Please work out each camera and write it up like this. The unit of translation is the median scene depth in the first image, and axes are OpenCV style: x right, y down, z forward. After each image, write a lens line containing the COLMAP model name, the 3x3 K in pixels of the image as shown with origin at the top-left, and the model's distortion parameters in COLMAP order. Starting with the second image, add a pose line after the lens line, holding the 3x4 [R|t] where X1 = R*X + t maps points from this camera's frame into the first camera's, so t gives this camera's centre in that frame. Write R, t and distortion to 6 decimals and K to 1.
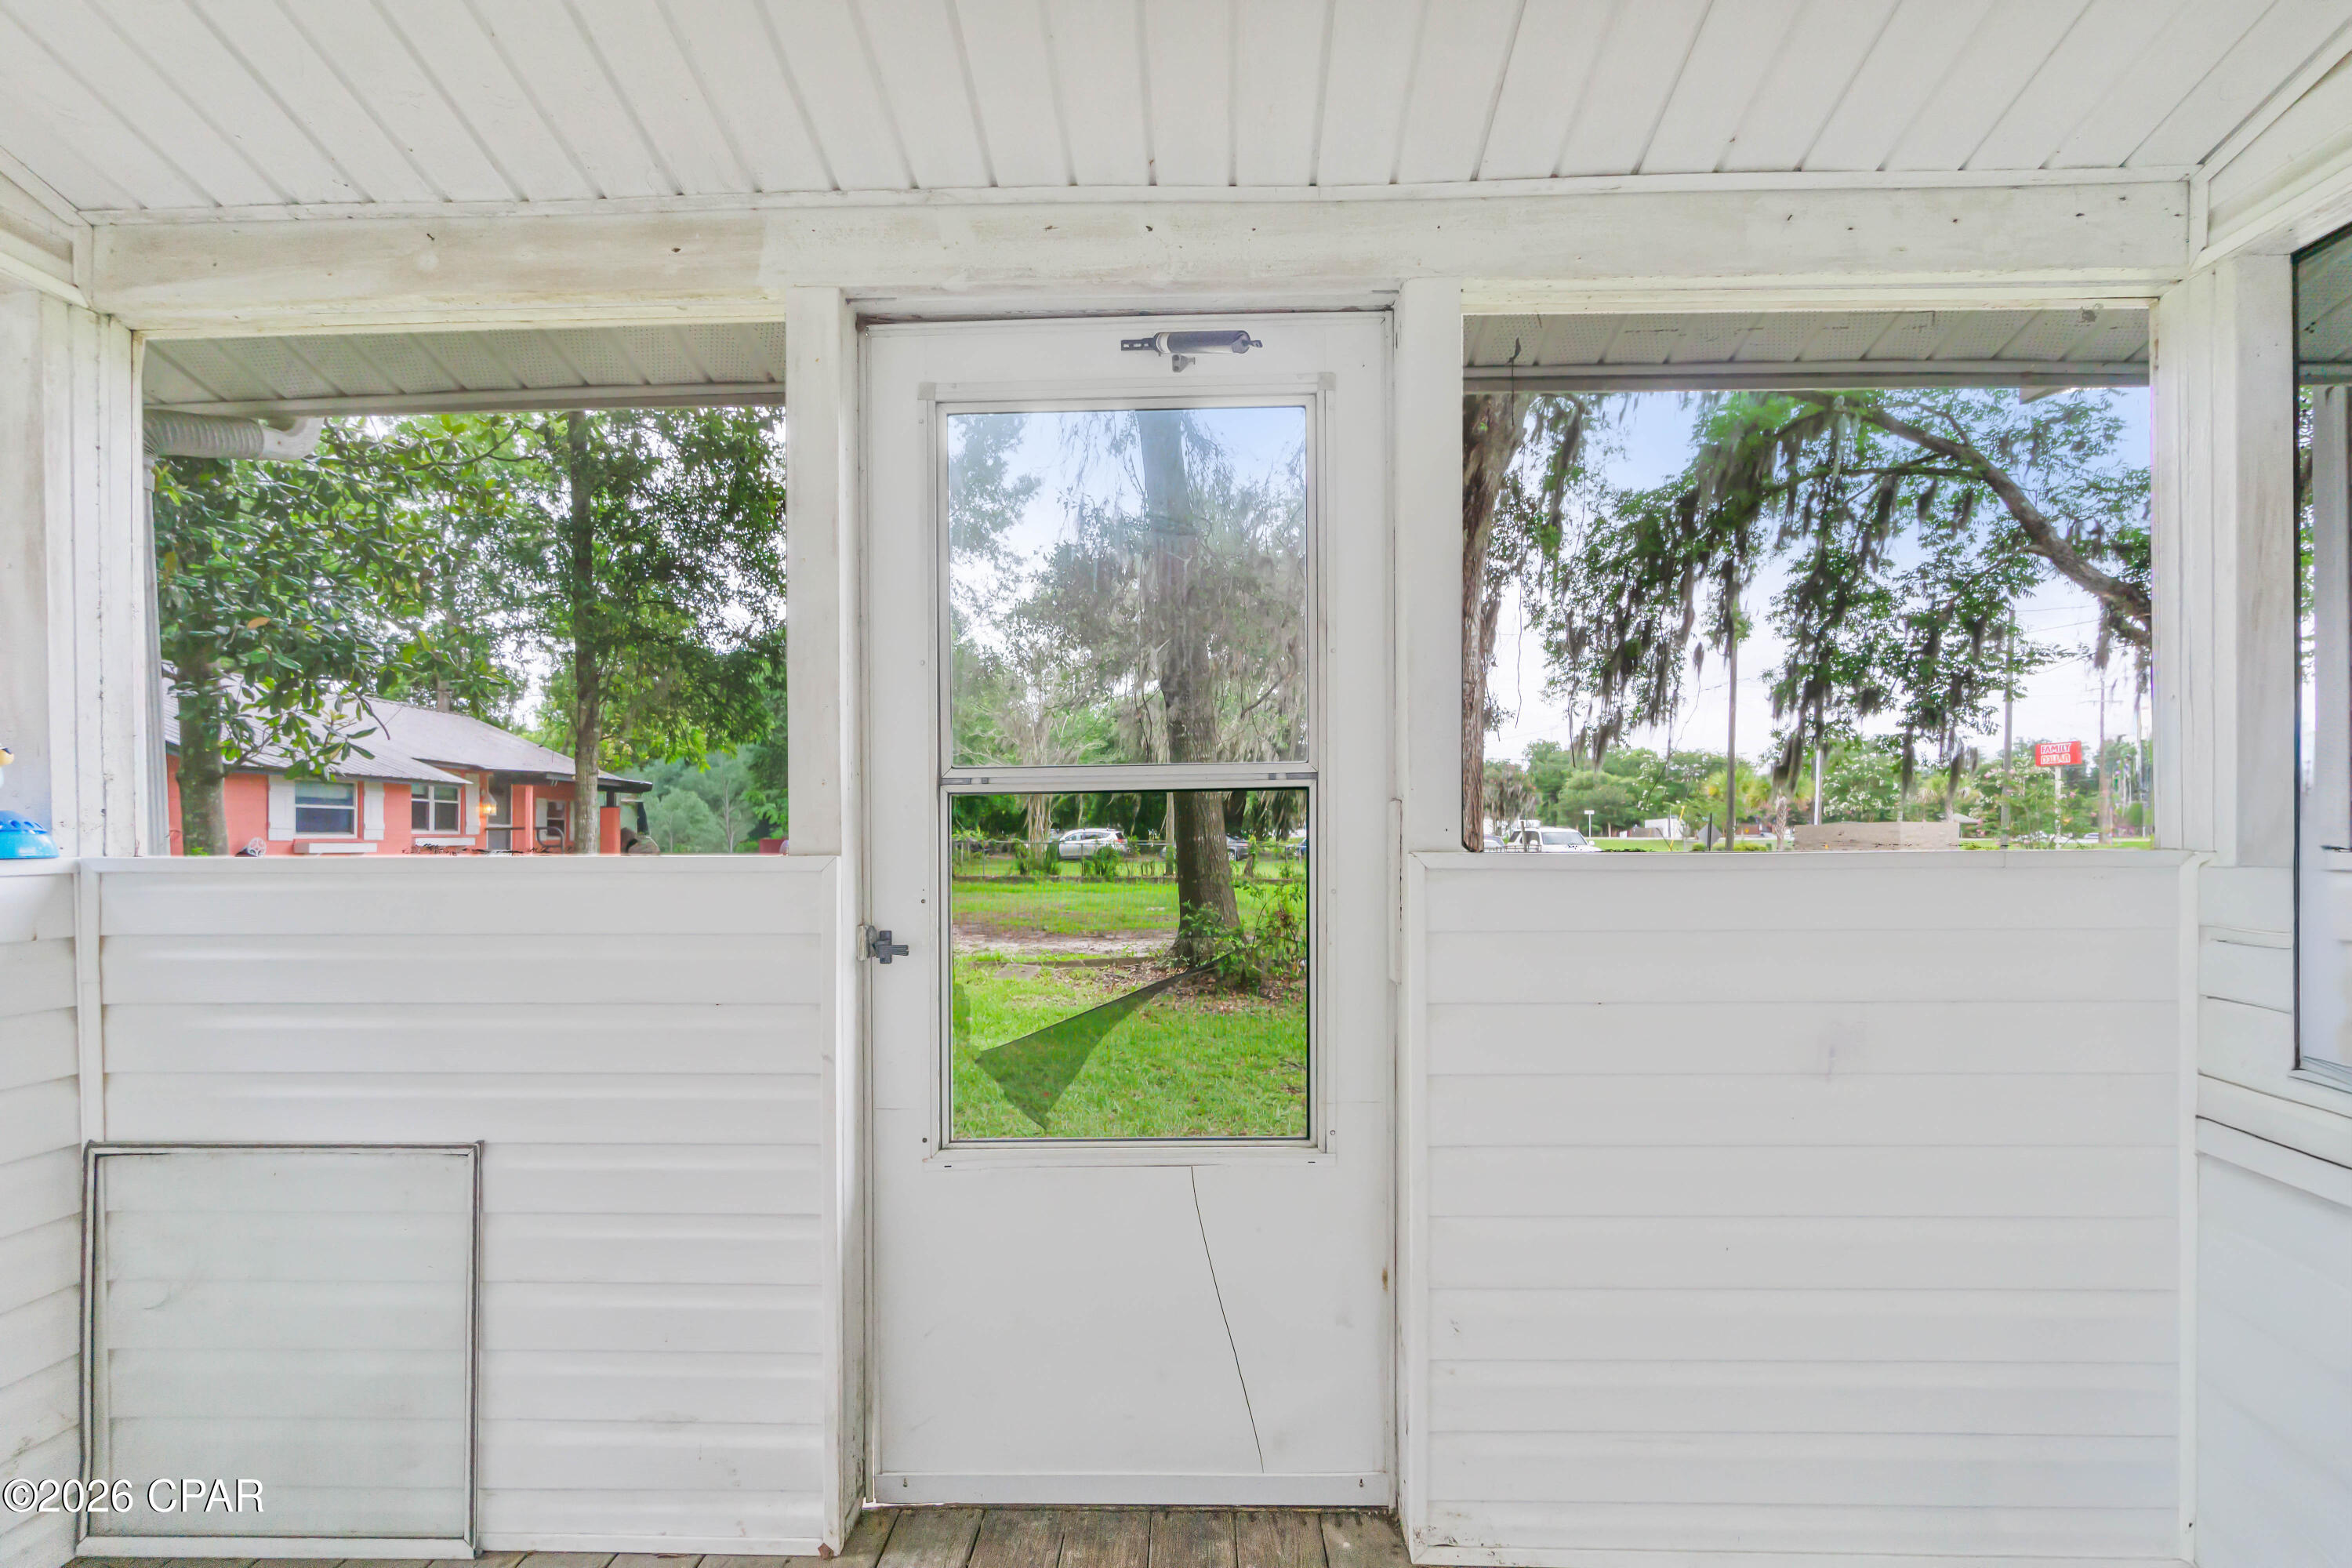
lens RADIAL K [[1022.7, 0, 1176.0], [0, 1022.7, 810.7], [0, 0, 1]] dist [-0.006197, -0.000324]
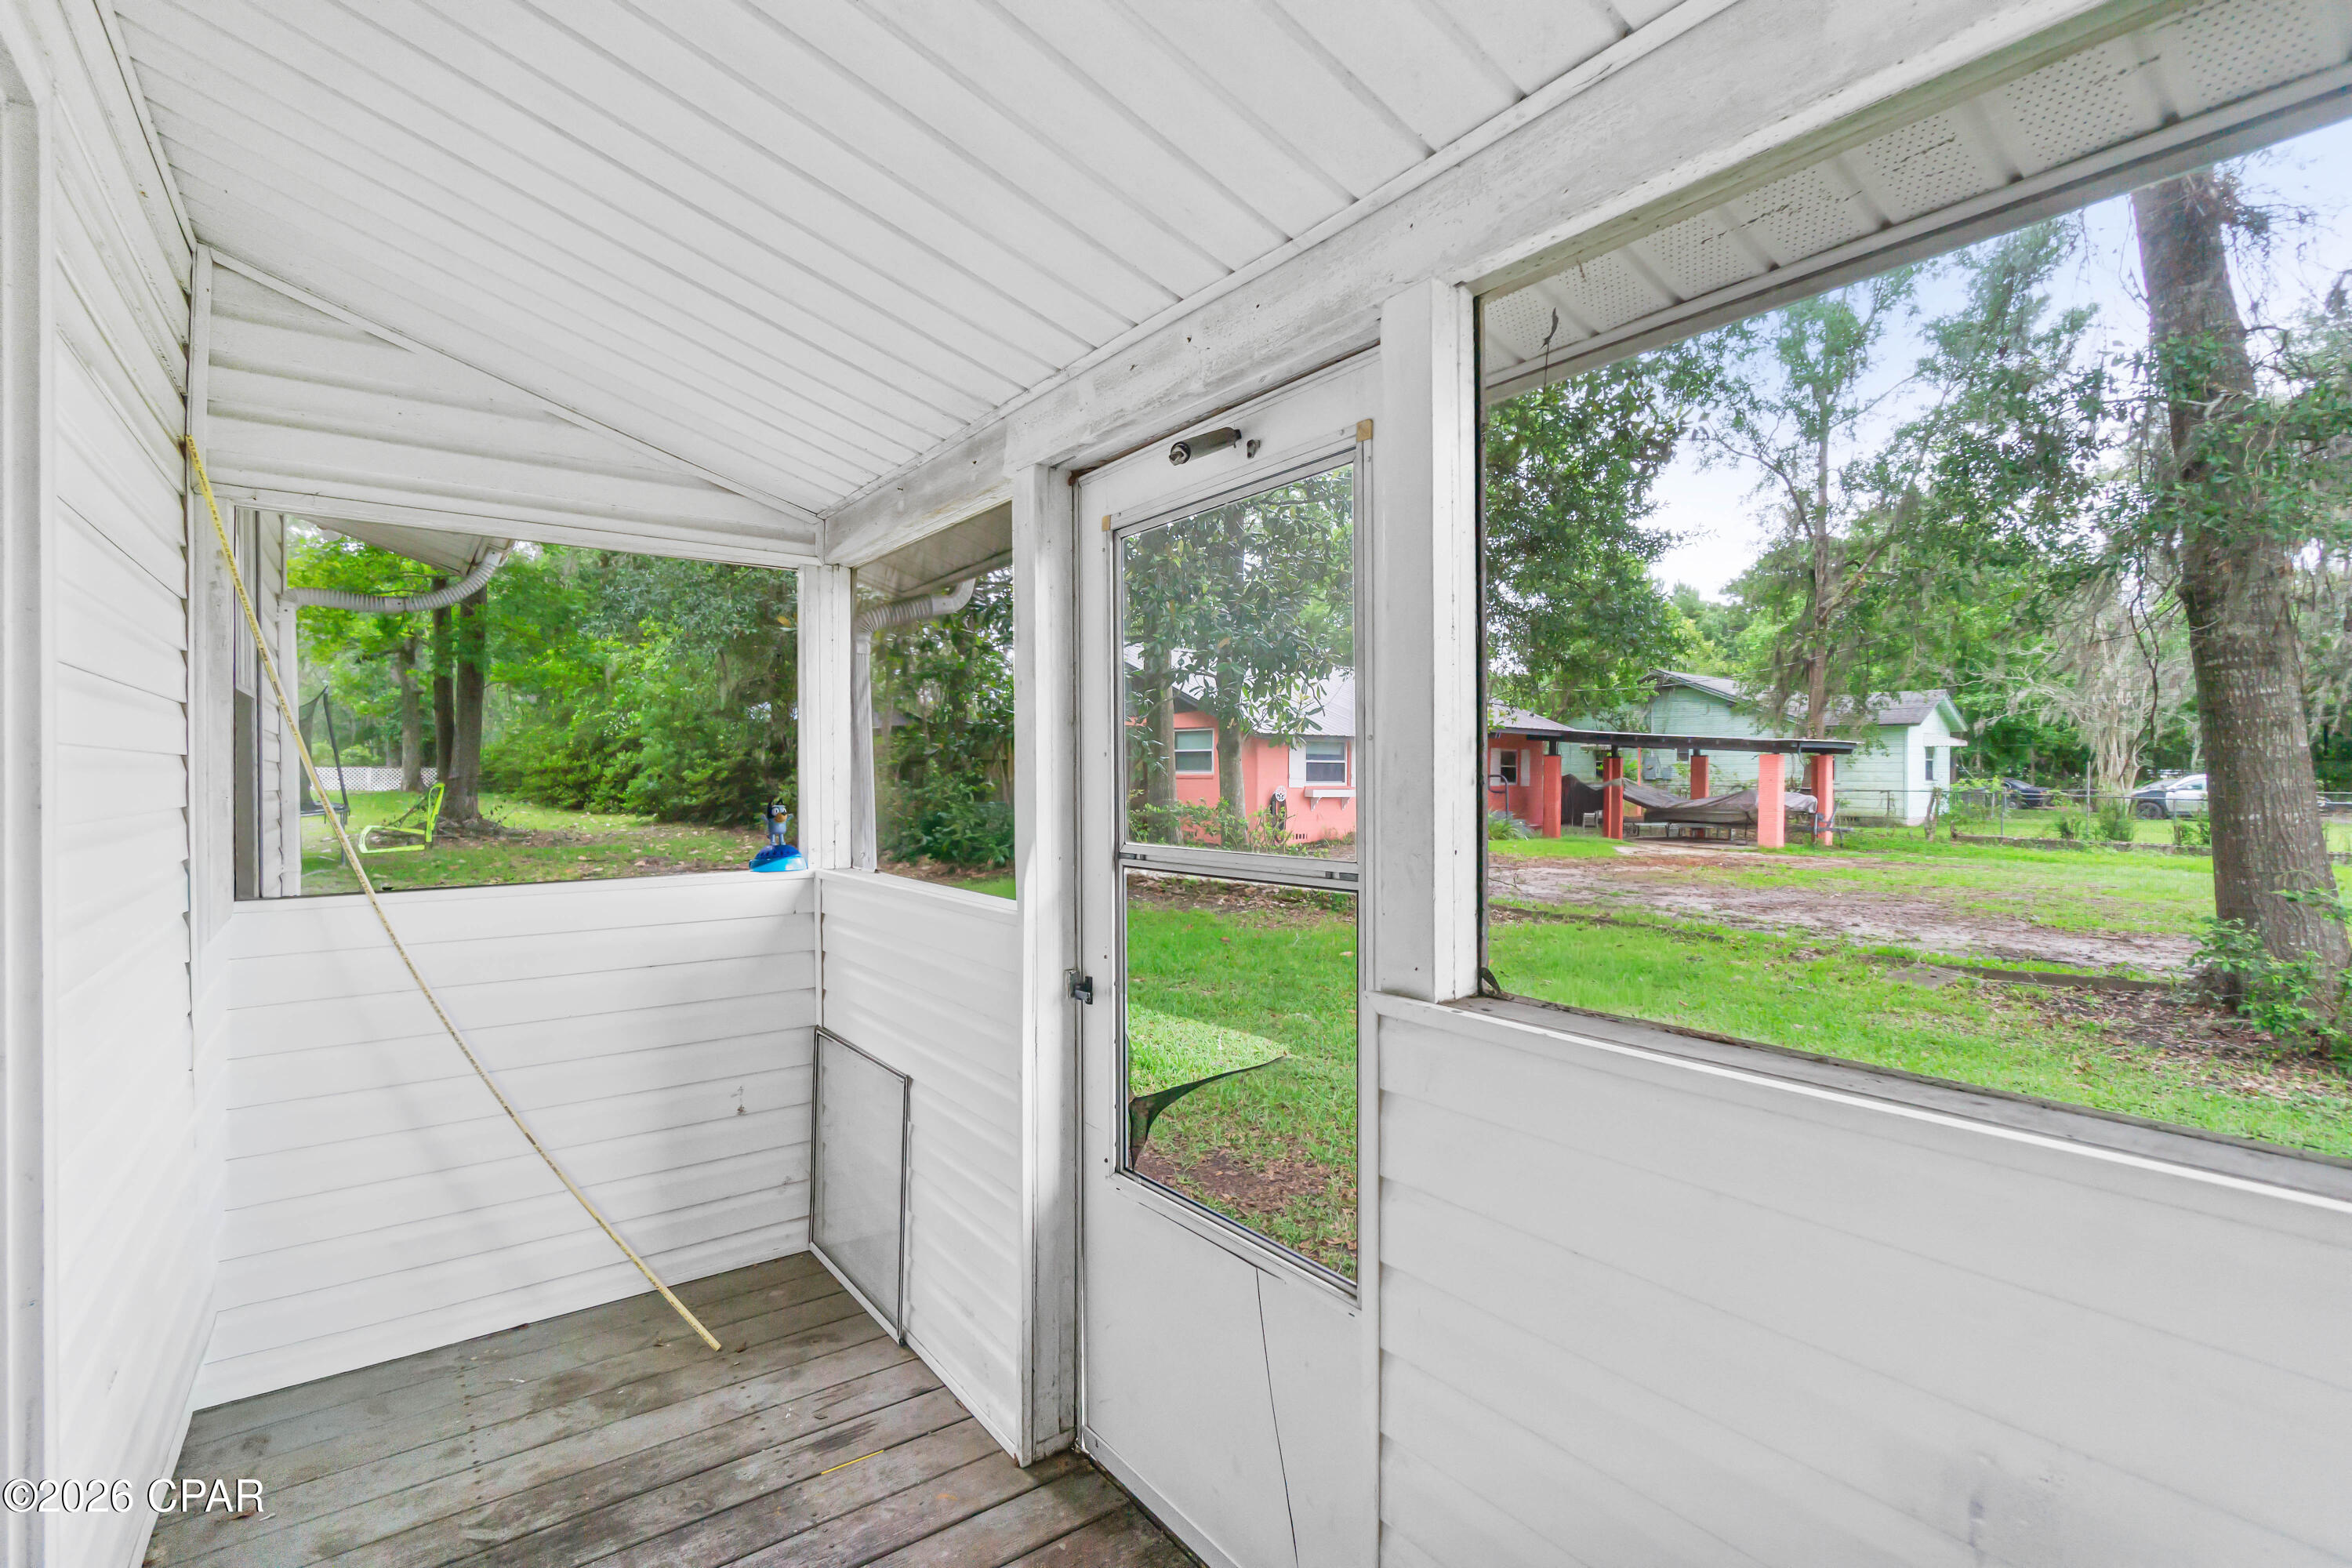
lens RADIAL K [[1027.8, 0, 1183.3], [0, 1027.8, 750.6], [0, 0, 1]] dist [-0.002048, -0.000469]
pose [[0.631177, -0.010583, -0.775567, 0.729820], [0.010698, 0.999931, -0.004938, -0.142310], [0.775565, -0.005180, 0.631246, 0.319957]]
